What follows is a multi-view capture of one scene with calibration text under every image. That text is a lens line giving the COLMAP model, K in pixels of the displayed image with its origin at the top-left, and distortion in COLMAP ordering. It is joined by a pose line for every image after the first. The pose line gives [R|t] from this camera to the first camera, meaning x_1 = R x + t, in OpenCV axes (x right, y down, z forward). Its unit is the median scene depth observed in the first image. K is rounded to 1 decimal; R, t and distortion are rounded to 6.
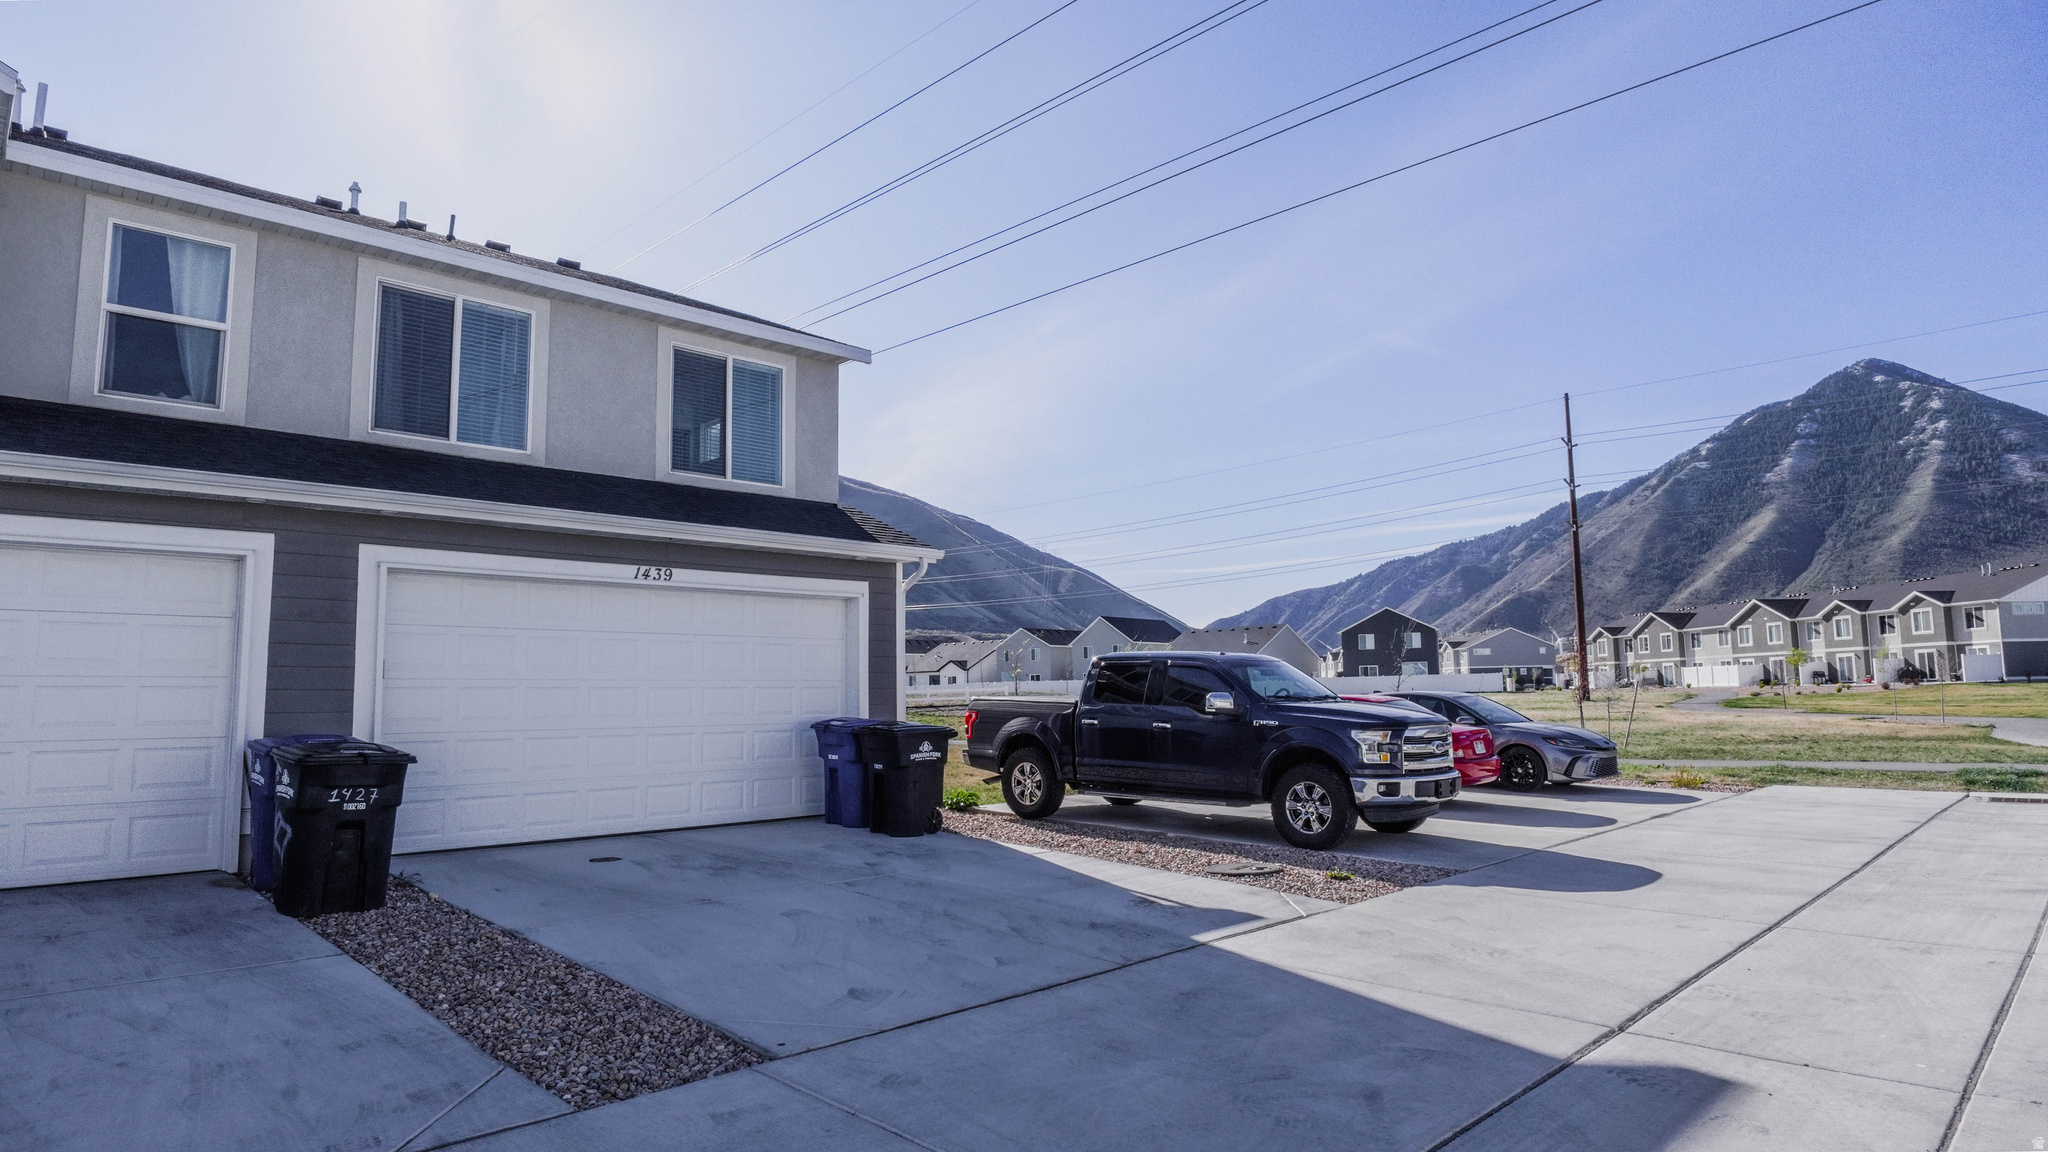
lens RADIAL K [[1142.4, 0, 1024.0], [0, 1142.4, 576.0], [0, 0, 1]] dist [-0.047375, 0.016074]
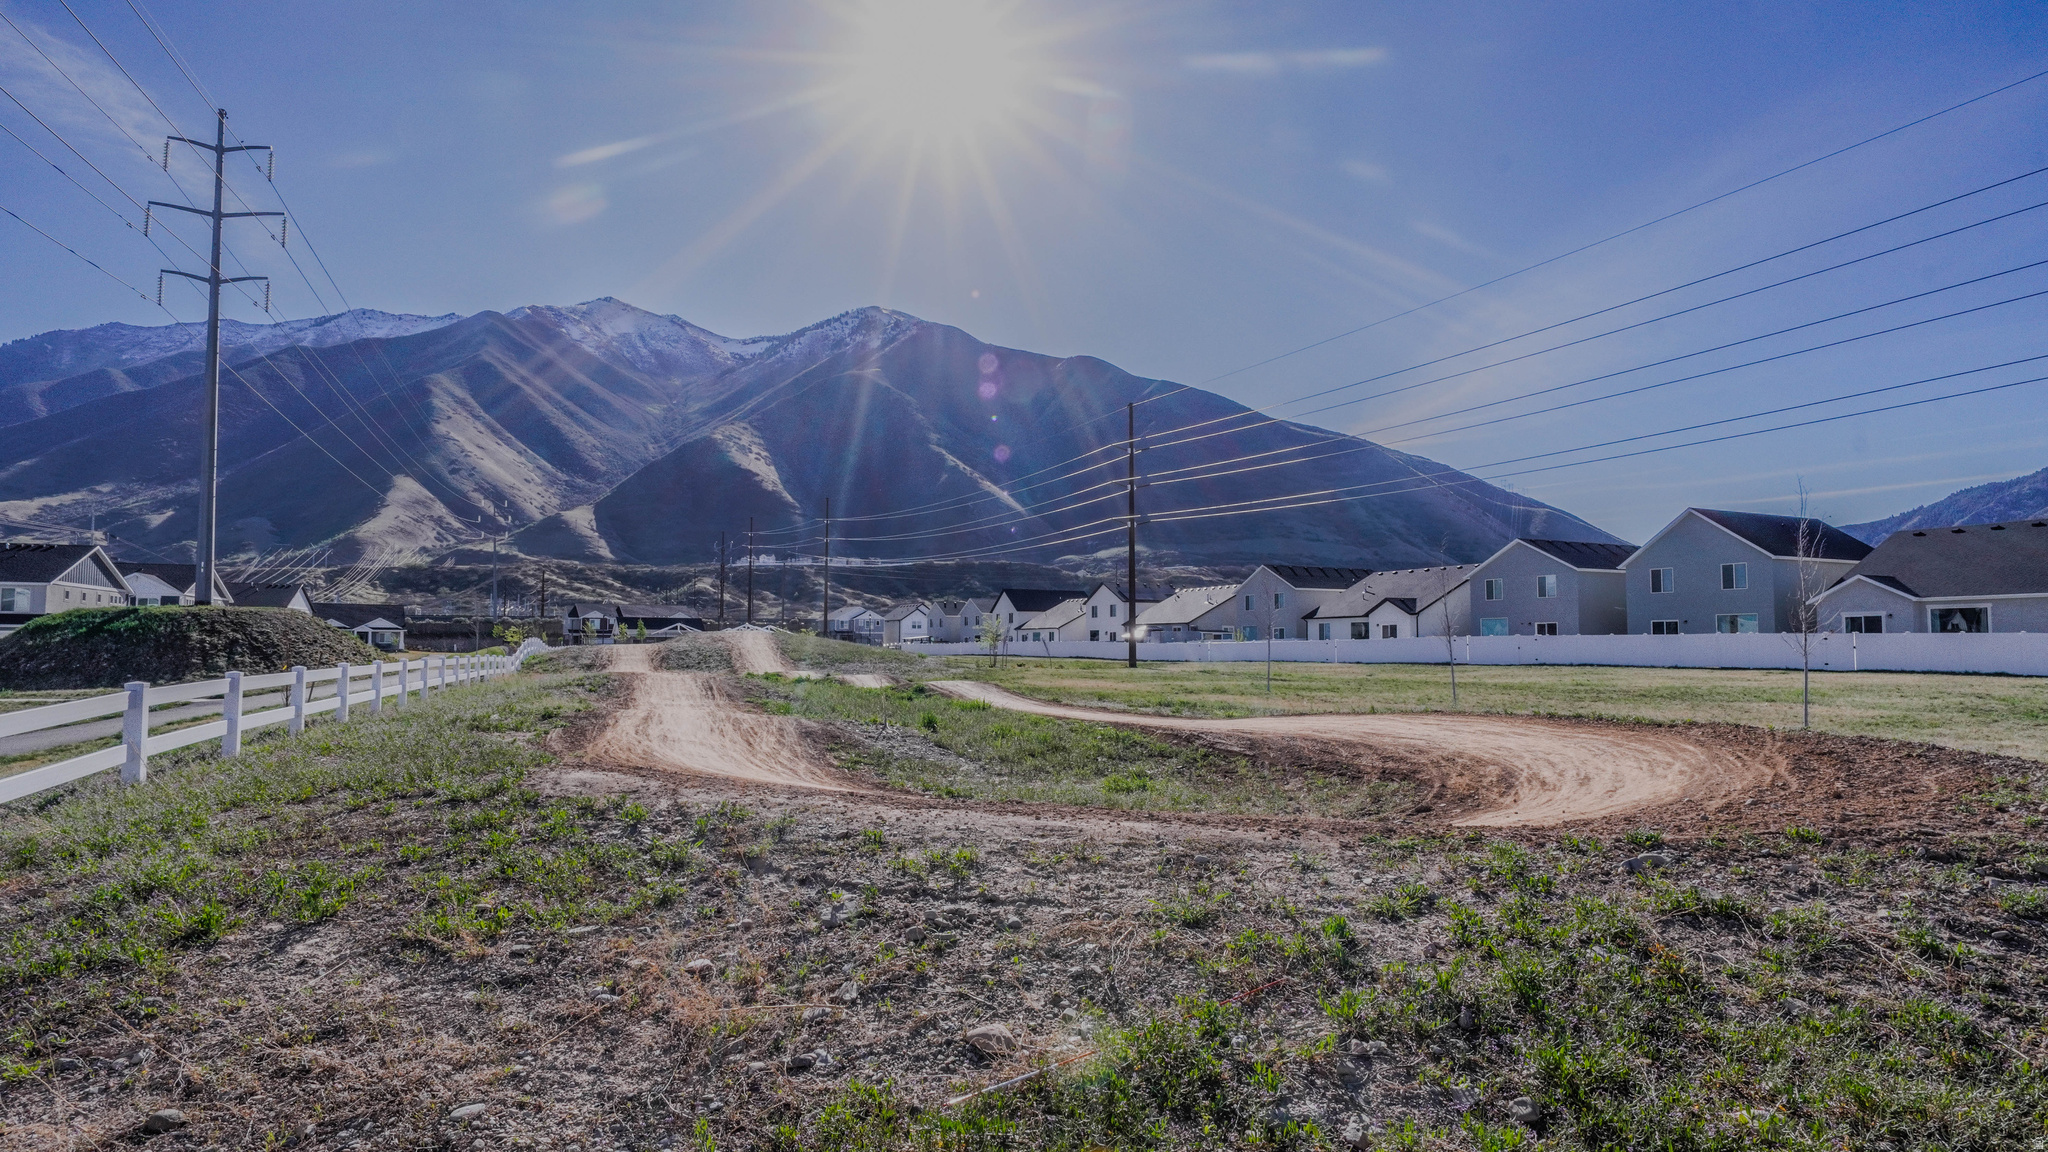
lens RADIAL K [[1123.0, 0, 1024.0], [0, 1123.0, 576.0], [0, 0, 1]] dist [-0.037627, 0.001387]
pose [[0.923599, -0.007201, -0.383293, -0.015307], [0.024161, 0.998929, 0.039452, 0.034260], [0.382599, -0.045698, 0.922784, 0.384342]]
